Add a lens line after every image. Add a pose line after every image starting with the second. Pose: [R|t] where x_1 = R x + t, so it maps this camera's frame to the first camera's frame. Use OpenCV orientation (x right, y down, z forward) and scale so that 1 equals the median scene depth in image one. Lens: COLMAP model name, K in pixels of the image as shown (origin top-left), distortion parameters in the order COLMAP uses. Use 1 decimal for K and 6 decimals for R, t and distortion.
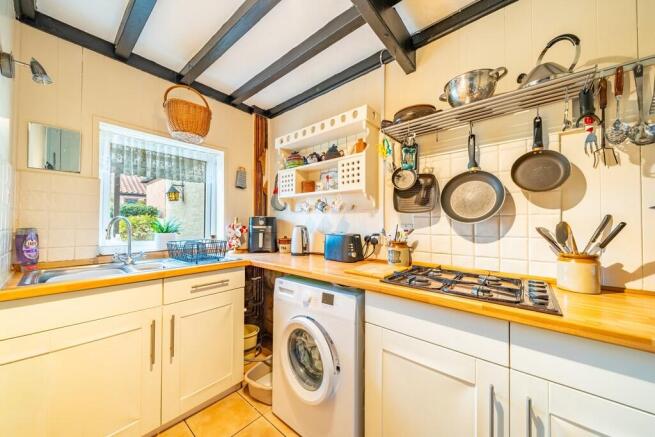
lens RADIAL K [[224.7, 0, 330.6], [0, 224.7, 220.3], [0, 0, 1]] dist [0.003057, 0.000236]
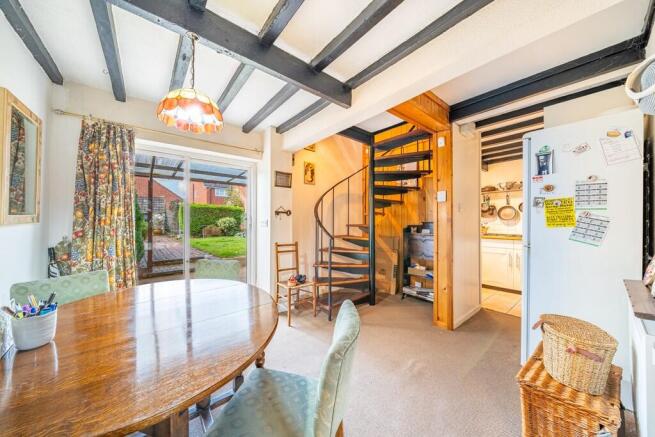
lens RADIAL K [[224.7, 0, 328.7], [0, 224.7, 219.1], [0, 0, 1]] dist [0.003057, 0.000236]
pose [[0.985623, 0.001902, -0.168949, -1.404022], [-0.000654, 0.999972, 0.007446, -0.034962], [0.168959, -0.007229, 0.985597, -2.702170]]
